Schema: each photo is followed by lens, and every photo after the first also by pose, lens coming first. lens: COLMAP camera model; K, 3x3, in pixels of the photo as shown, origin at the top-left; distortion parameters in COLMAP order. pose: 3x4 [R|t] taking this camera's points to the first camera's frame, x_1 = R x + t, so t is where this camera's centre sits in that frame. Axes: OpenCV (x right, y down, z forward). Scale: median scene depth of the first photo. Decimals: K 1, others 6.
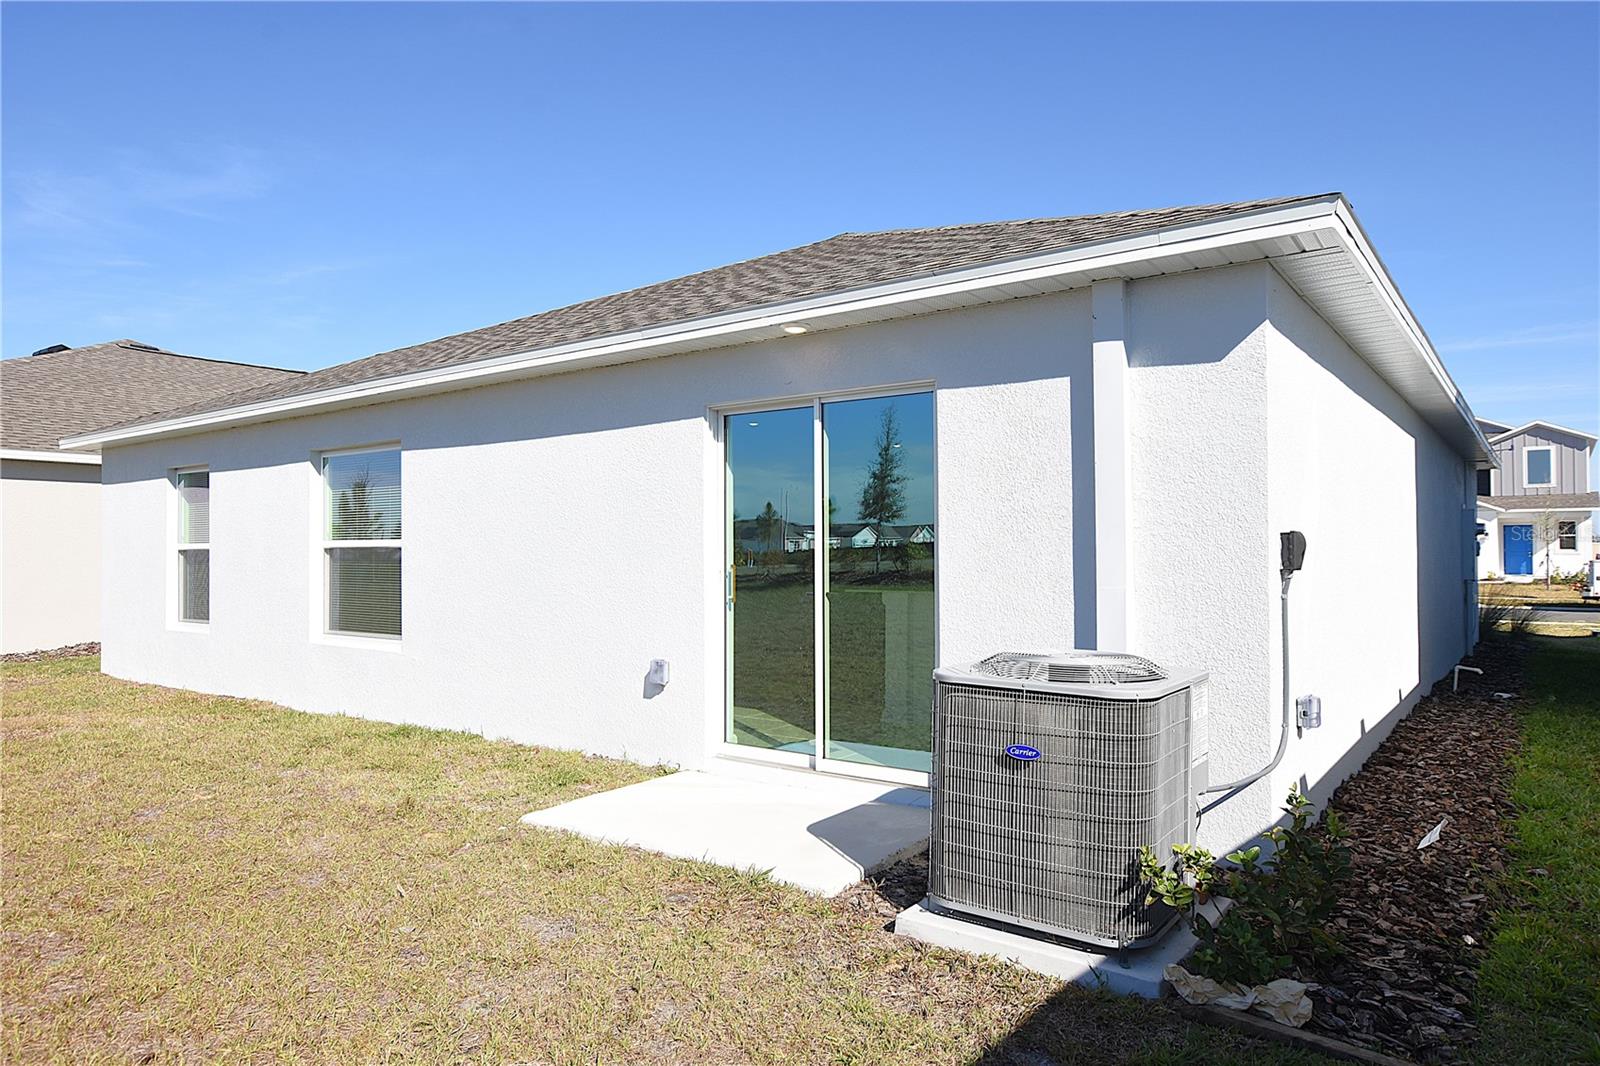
lens RADIAL K [[1045.6, 0, 800.0], [0, 1045.6, 533.0], [0, 0, 1]] dist [0.023772, 0.002366]
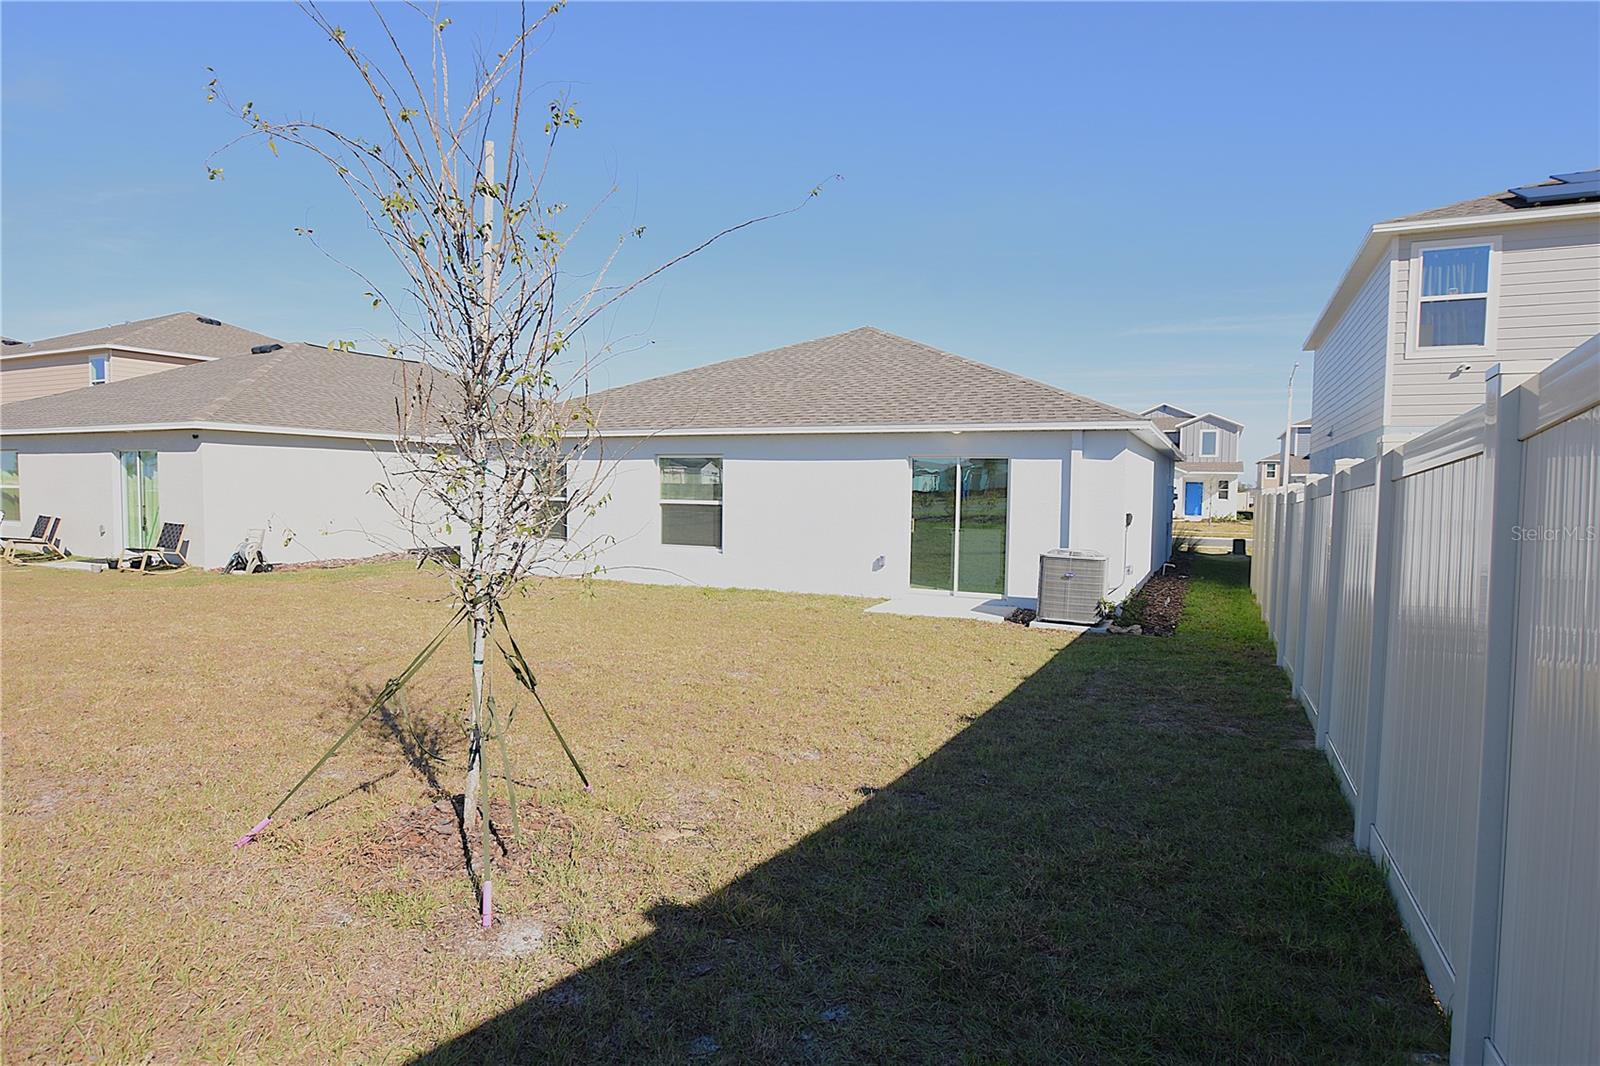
lens RADIAL K [[876.4, 0, 800.0], [0, 876.4, 533.0], [0, 0, 1]] dist [-0.002003, 0.000395]
pose [[0.984730, 0.009280, 0.173841, -0.505460], [-0.021373, 0.997469, 0.067821, -0.051535], [-0.172772, -0.070500, 0.982436, -0.746676]]
